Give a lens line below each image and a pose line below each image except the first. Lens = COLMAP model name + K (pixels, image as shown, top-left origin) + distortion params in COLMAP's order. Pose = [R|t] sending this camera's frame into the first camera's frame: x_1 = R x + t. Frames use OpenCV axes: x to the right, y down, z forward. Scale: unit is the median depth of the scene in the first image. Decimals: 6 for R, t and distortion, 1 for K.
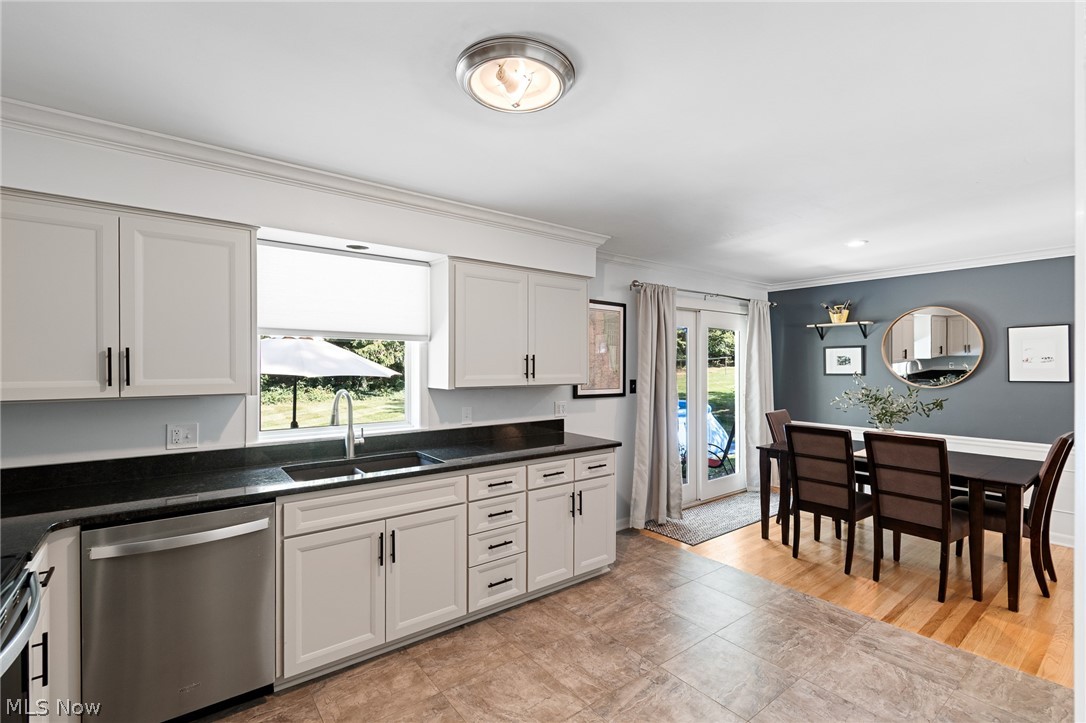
lens RADIAL K [[485.9, 0, 543.3], [0, 485.9, 367.7], [0, 0, 1]] dist [0.001418, -0.001295]
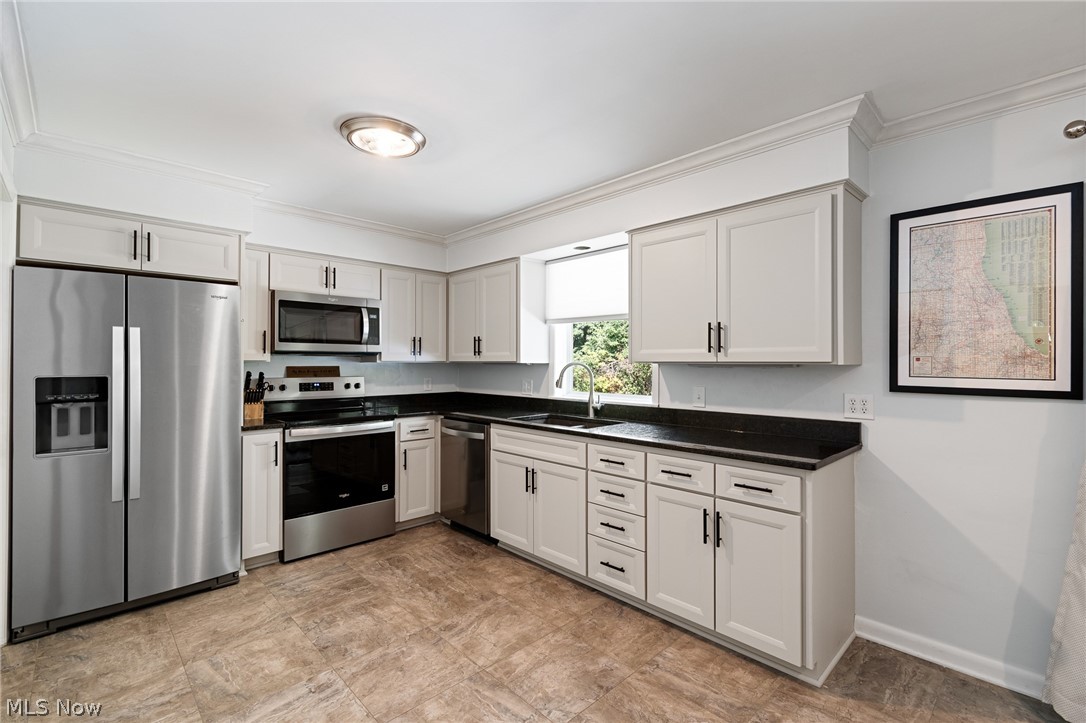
lens RADIAL K [[485.9, 0, 546.5], [0, 485.9, 357.5], [0, 0, 1]] dist [0.001418, -0.001295]
pose [[0.111501, -0.007050, -0.993739, 0.829831], [-0.005137, 0.999957, -0.007671, 0.042888], [0.993751, 0.005960, 0.111460, 0.756138]]
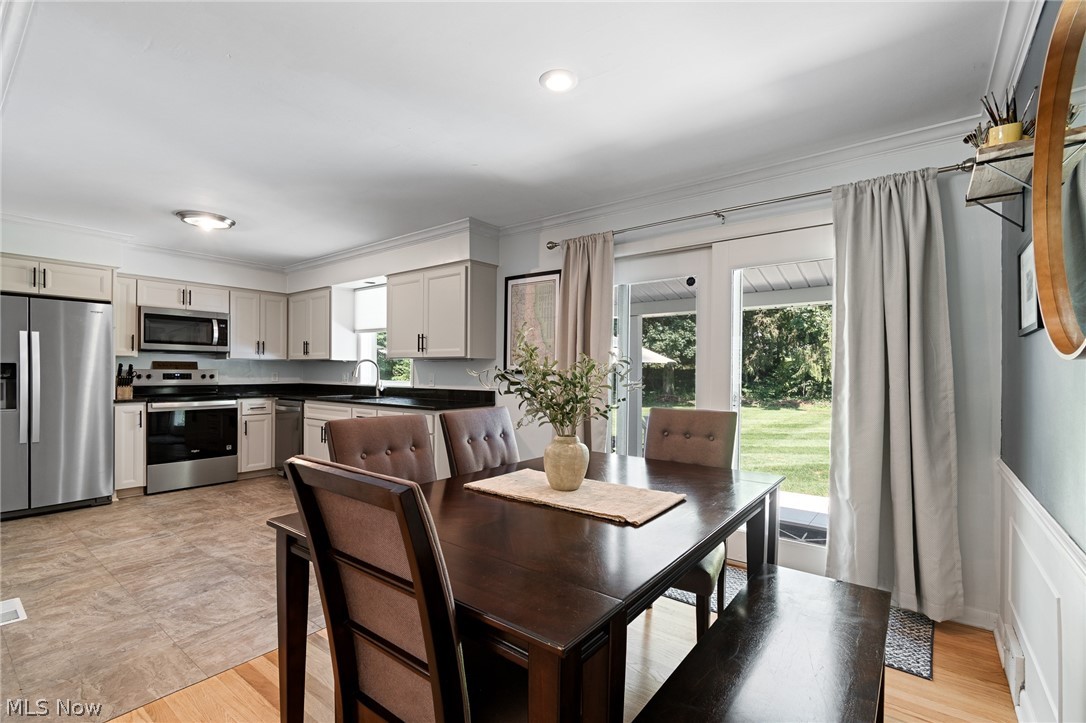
lens RADIAL K [[485.9, 0, 541.2], [0, 485.9, 369.7], [0, 0, 1]] dist [0.001418, -0.001295]
pose [[0.251928, 0.002401, -0.967743, 1.557142], [-0.009861, 0.999951, -0.000086, 0.078469], [0.967696, 0.009565, 0.251939, 1.148020]]
